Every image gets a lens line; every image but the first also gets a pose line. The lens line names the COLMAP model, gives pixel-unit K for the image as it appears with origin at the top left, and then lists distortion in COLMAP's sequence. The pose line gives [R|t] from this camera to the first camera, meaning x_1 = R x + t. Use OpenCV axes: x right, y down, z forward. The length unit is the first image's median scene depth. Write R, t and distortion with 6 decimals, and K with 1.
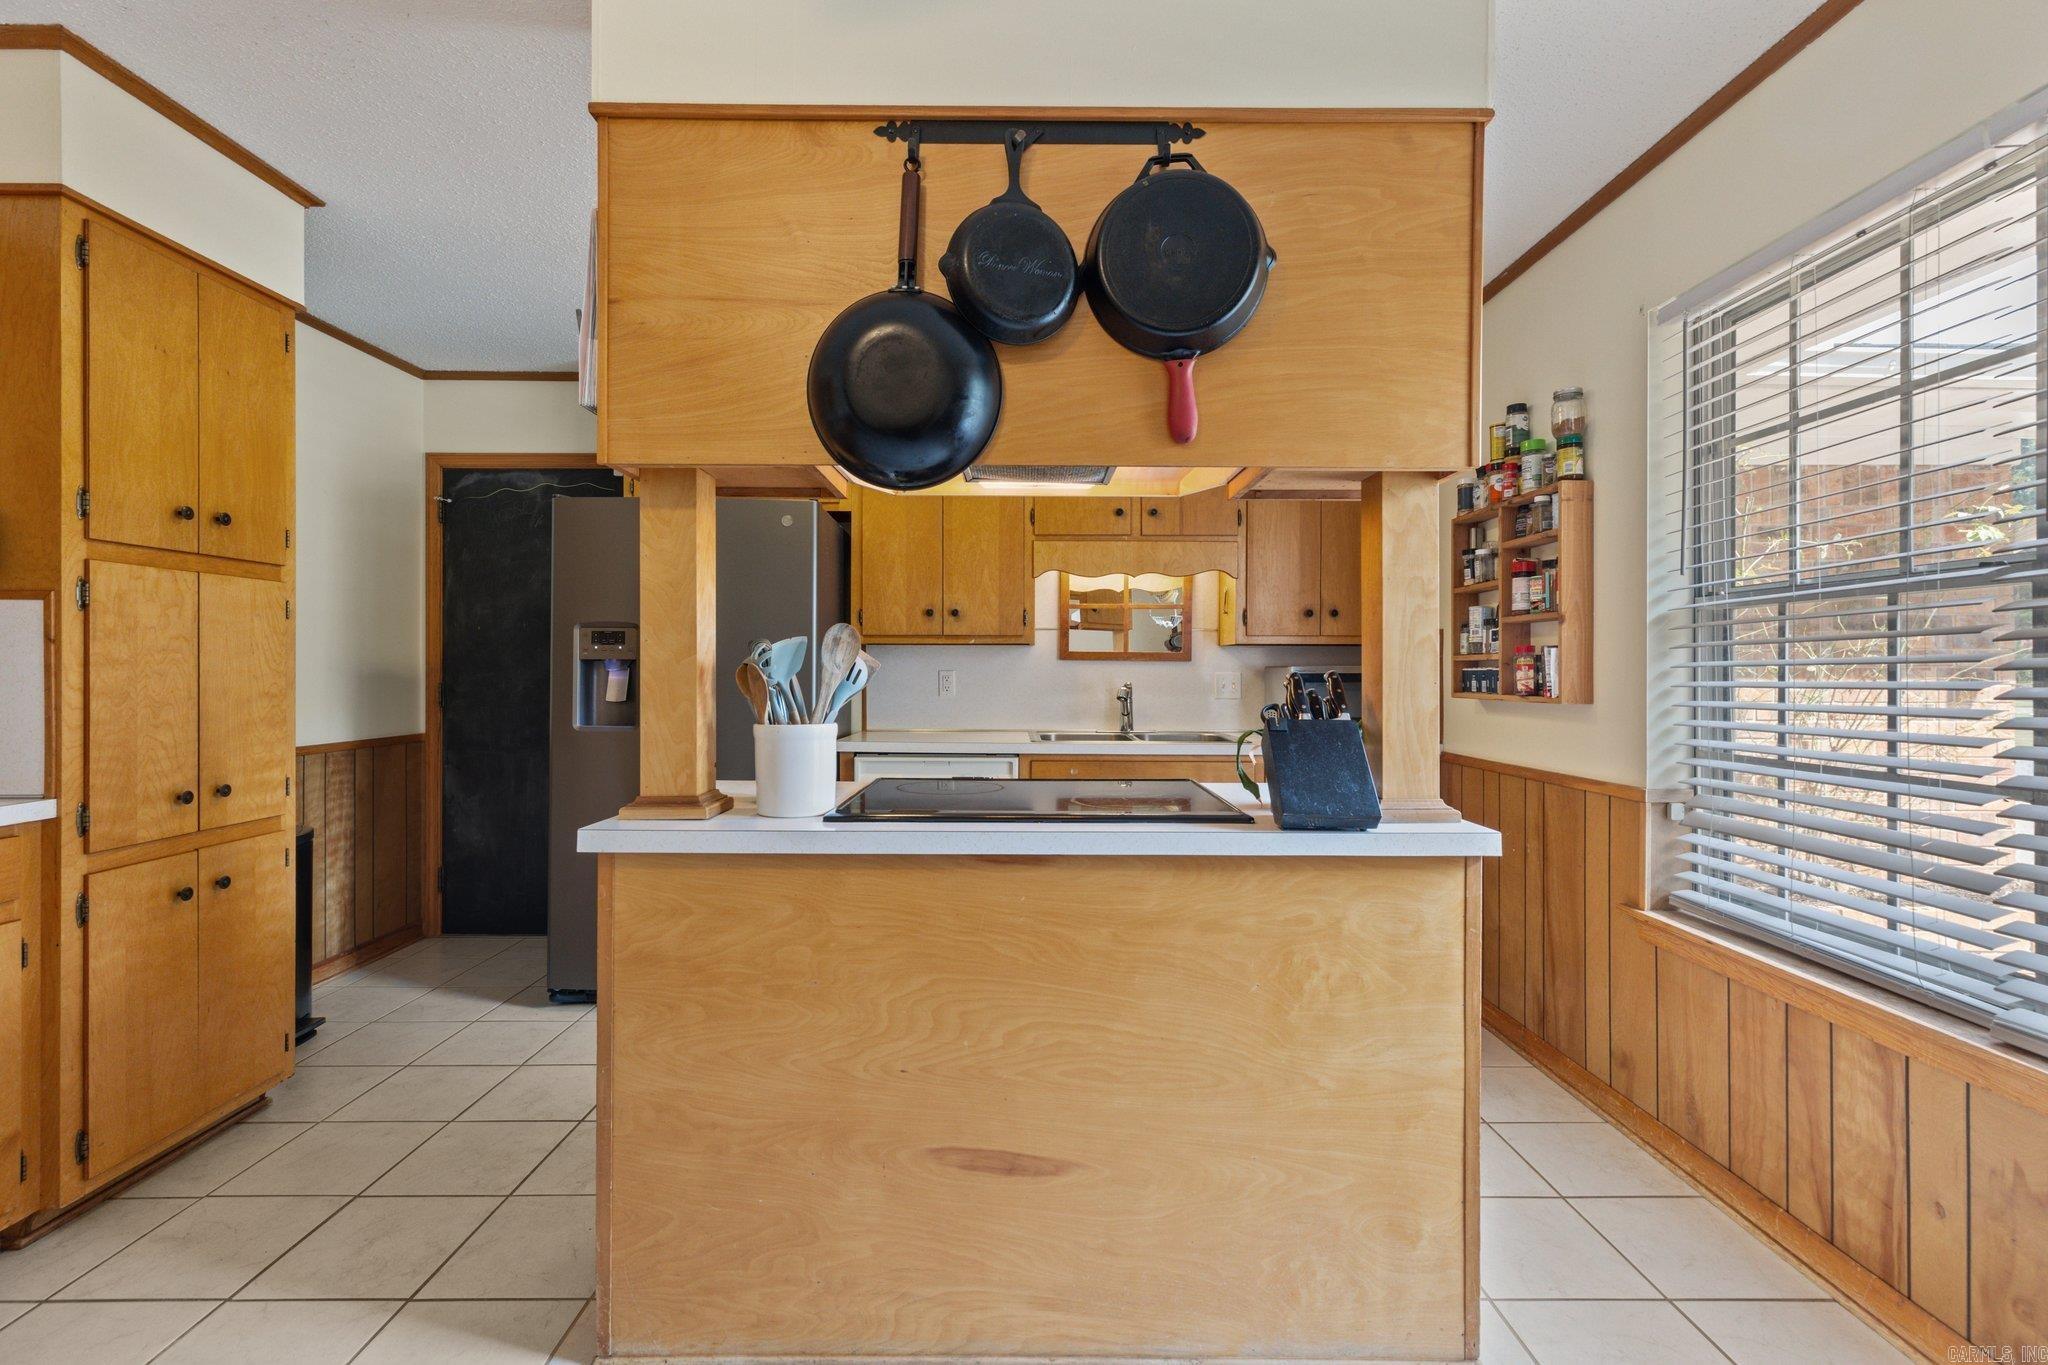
lens RADIAL K [[930.6, 0, 1021.8], [0, 930.6, 672.8], [0, 0, 1]] dist [0.004476, 0.000531]
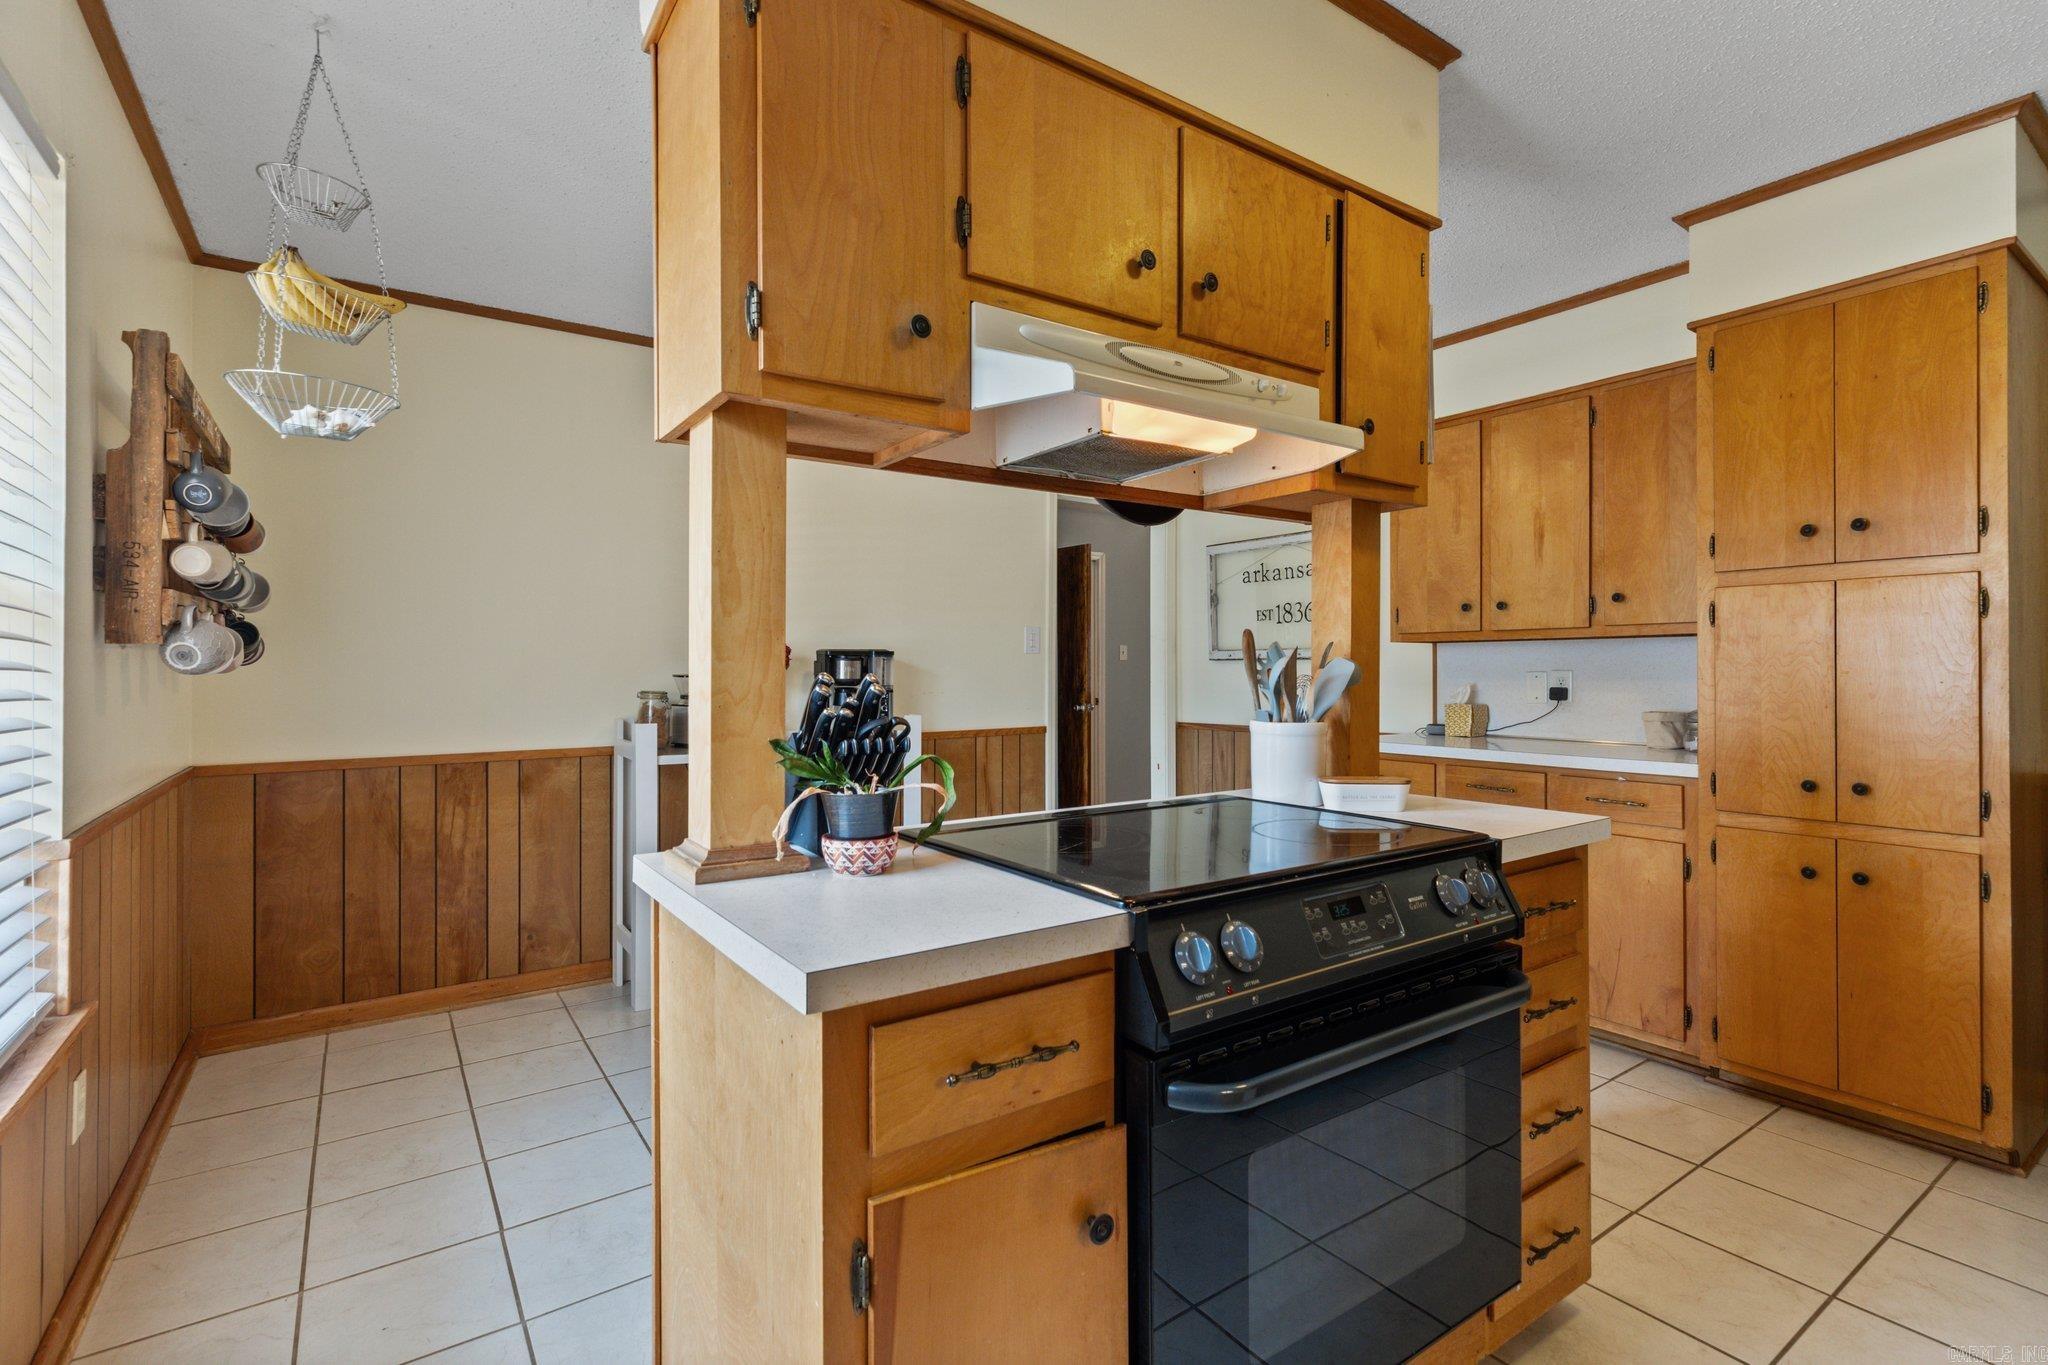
lens RADIAL K [[930.6, 0, 1013.2], [0, 930.6, 668.1], [0, 0, 1]] dist [0.004476, 0.000531]
pose [[-0.825831, 0.000197, -0.563918, 0.546189], [0.000016, 1.000000, 0.000326, -0.007387], [0.563918, 0.000261, -0.825831, 1.461606]]
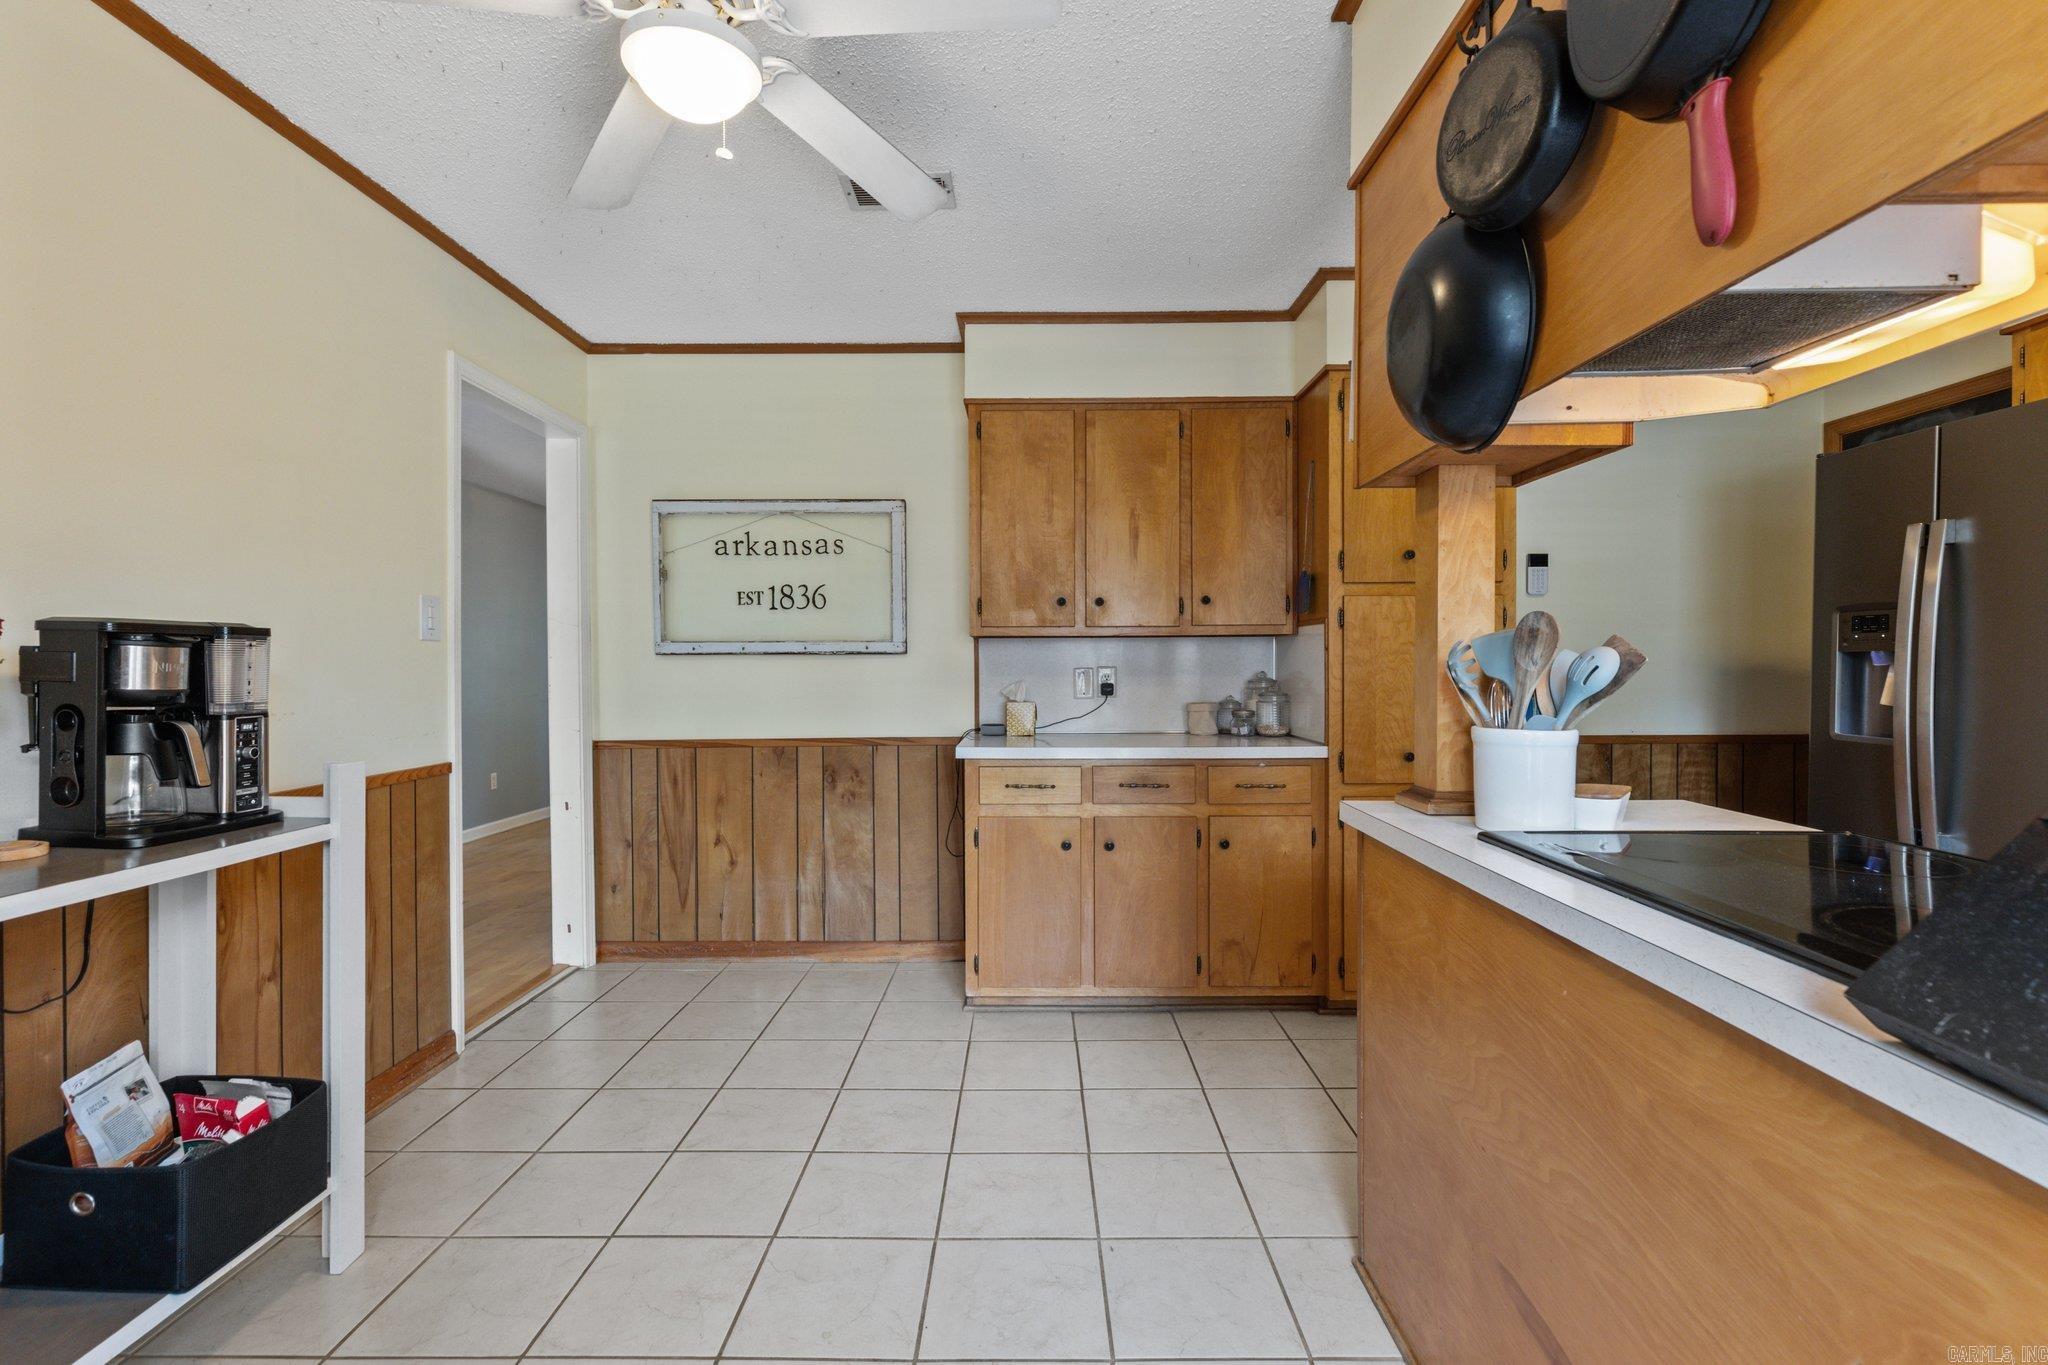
lens RADIAL K [[930.6, 0, 1017.8], [0, 930.6, 676.6], [0, 0, 1]] dist [0.004476, 0.000531]
pose [[-0.016928, 0.011247, -0.999793, 0.546309], [0.000947, 0.999936, 0.011232, -0.004143], [0.999856, -0.000757, -0.016938, 0.457803]]
